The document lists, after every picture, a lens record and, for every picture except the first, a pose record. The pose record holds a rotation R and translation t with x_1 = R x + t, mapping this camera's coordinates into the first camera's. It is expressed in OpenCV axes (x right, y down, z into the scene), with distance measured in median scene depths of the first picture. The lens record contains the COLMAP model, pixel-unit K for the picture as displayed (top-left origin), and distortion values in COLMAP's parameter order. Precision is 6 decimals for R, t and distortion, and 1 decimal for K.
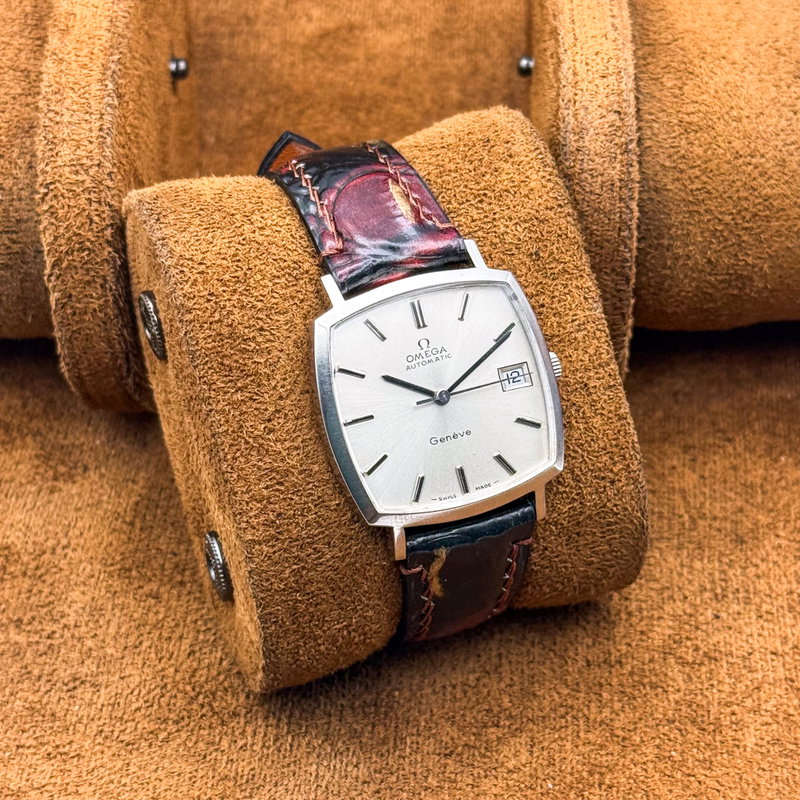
lens RADIAL K [[2112.8, 0, 372.8], [0, 2112.8, 401.5], [0, 0, 1]] dist [0.025371, 0.340901]
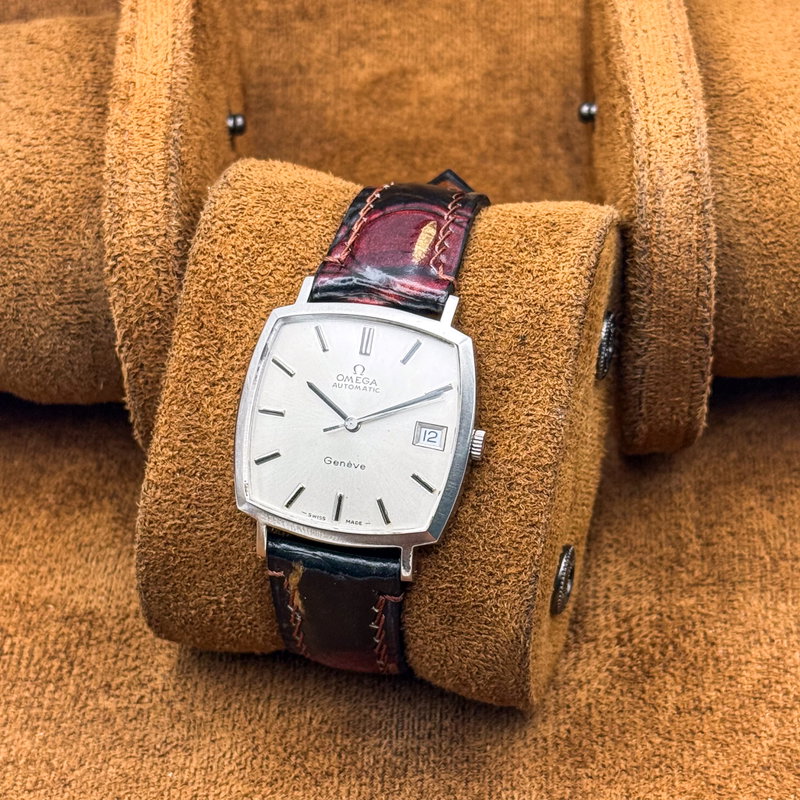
lens RADIAL K [[2112.8, 0, 372.8], [0, 2112.8, 401.5], [0, 0, 1]] dist [0.025371, 0.340901]
pose [[0.814228, 0.366411, -0.450307, 0.492579], [-0.395187, 0.918028, 0.032428, -0.048743], [0.425277, 0.151551, 0.892285, 0.095903]]
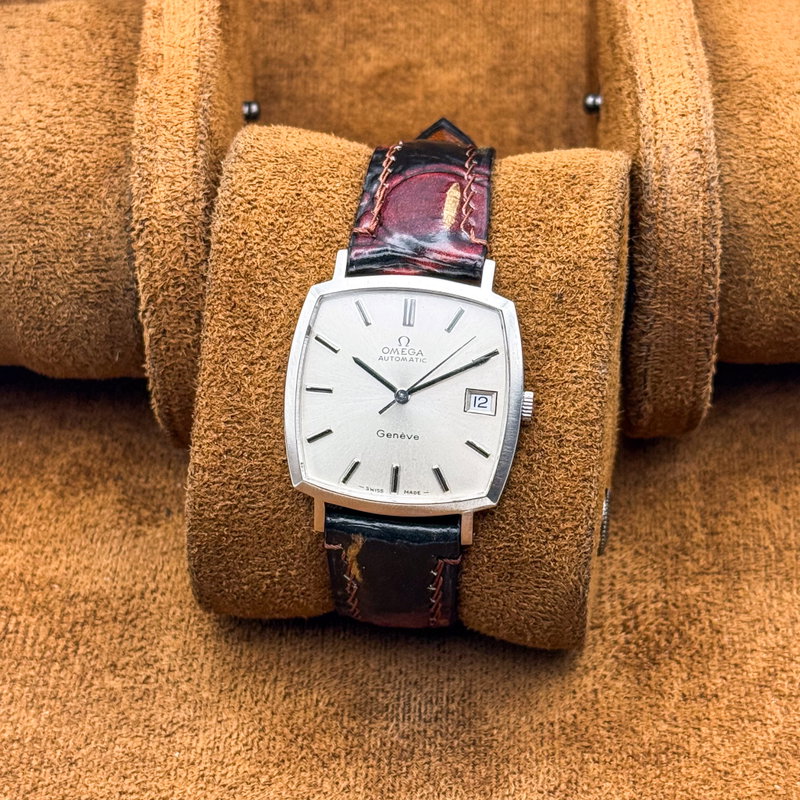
lens RADIAL K [[2112.8, 0, 372.8], [0, 2112.8, 401.5], [0, 0, 1]] dist [0.025371, 0.340901]
pose [[0.881375, 0.327904, -0.340085, 0.368593], [-0.324139, 0.943445, 0.069605, -0.066075], [0.343675, 0.048886, 0.937815, 0.033427]]
